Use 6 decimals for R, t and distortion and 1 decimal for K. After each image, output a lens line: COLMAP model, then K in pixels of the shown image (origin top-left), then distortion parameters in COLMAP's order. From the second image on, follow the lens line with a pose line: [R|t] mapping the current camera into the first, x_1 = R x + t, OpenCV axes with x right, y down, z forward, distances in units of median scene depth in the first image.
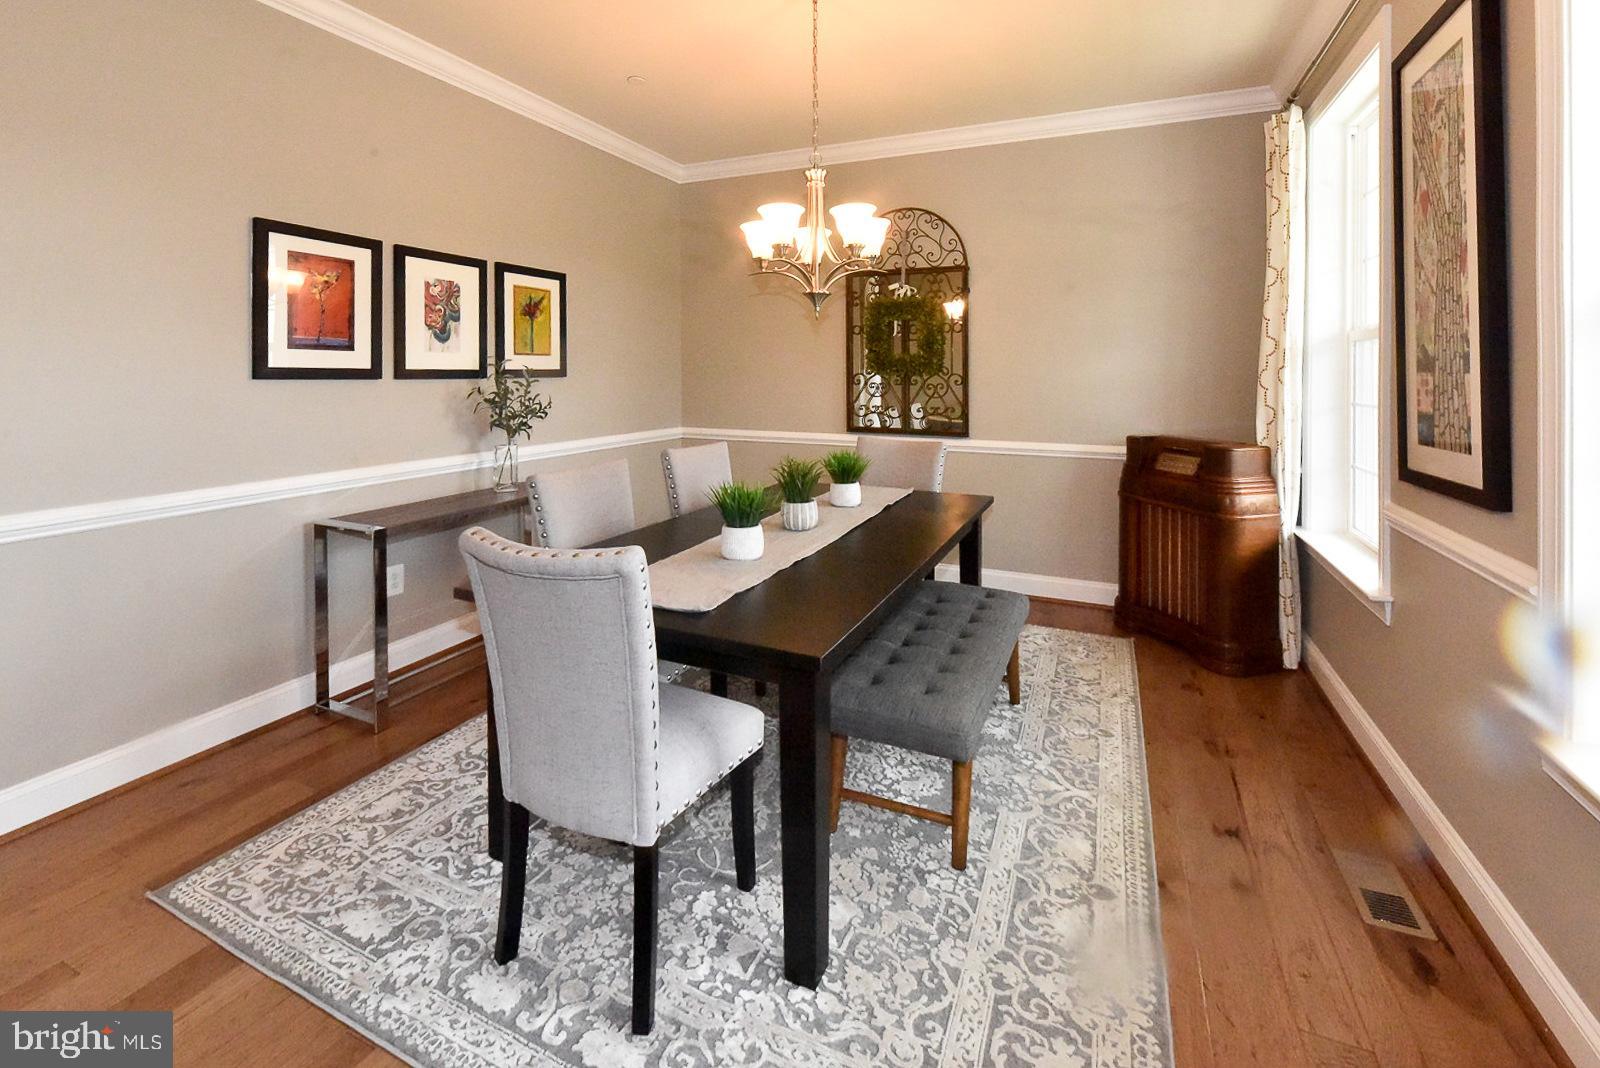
lens RADIAL K [[678.9, 0, 807.0], [0, 678.9, 473.7], [0, 0, 1]] dist [-0.000422, -0.000036]
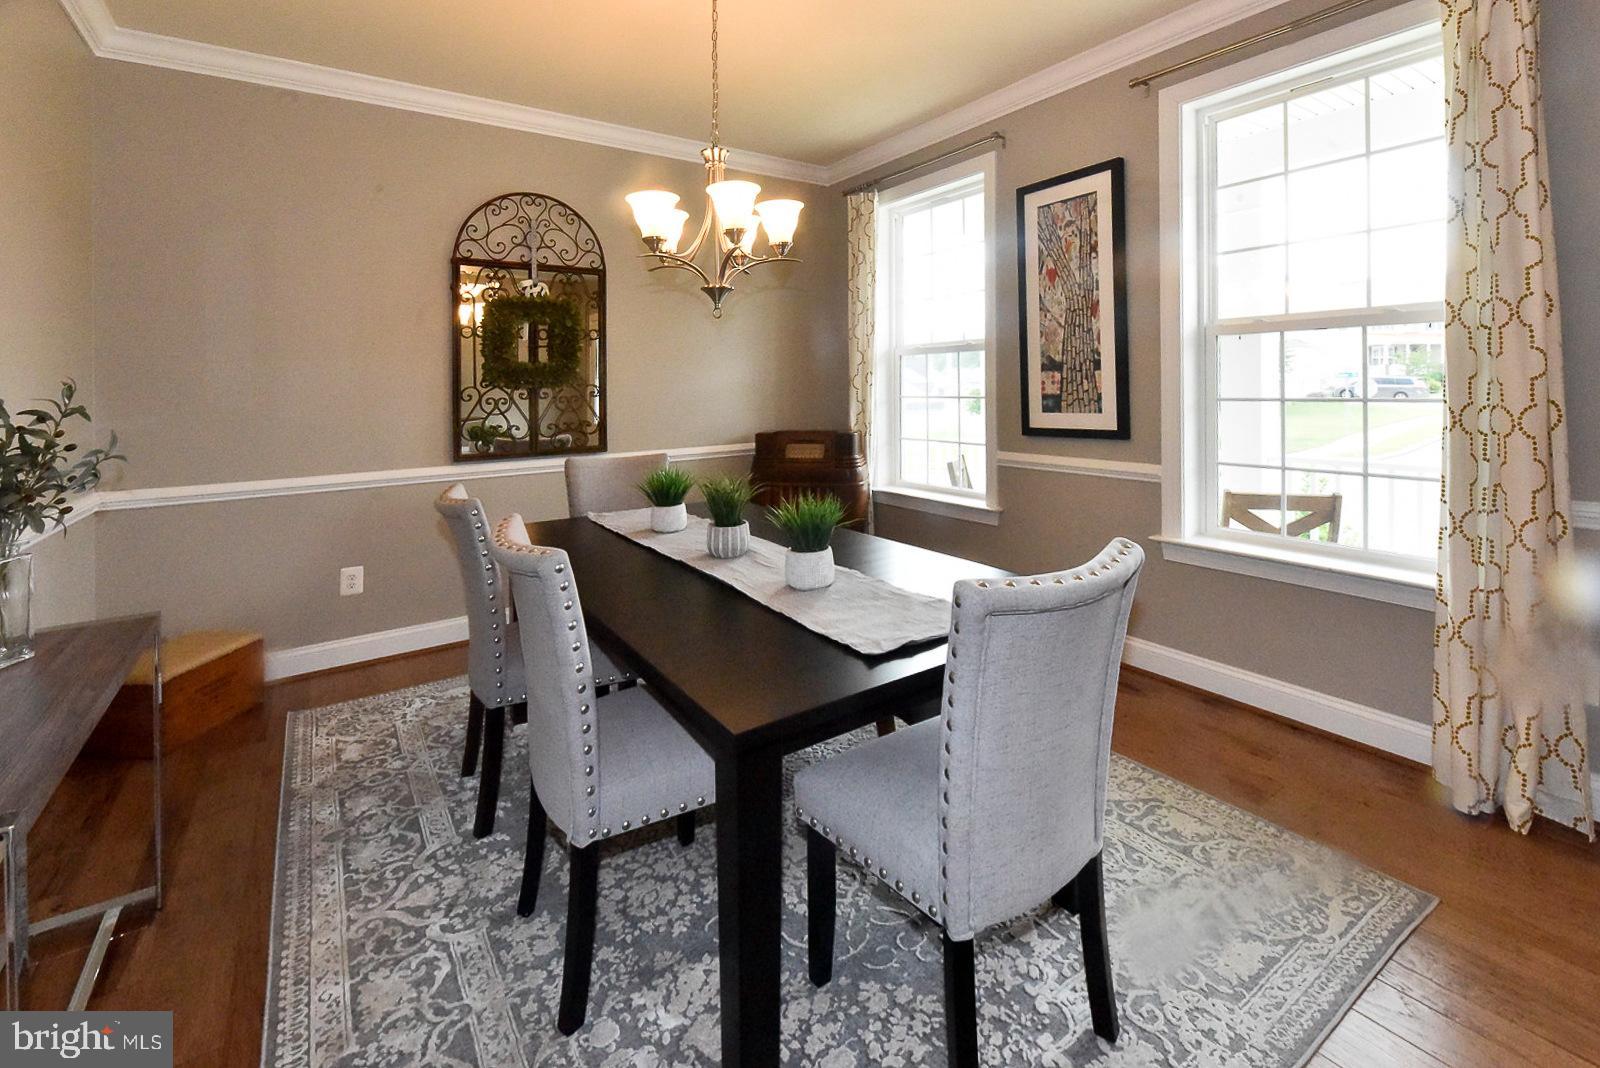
lens RADIAL K [[678.9, 0, 807.0], [0, 678.9, 473.7], [0, 0, 1]] dist [-0.000422, -0.000036]
pose [[0.528929, -0.128771, 0.838840, -0.493813], [0.149597, 0.987091, 0.057201, -0.042653], [-0.835377, 0.095233, 0.541365, 0.313182]]
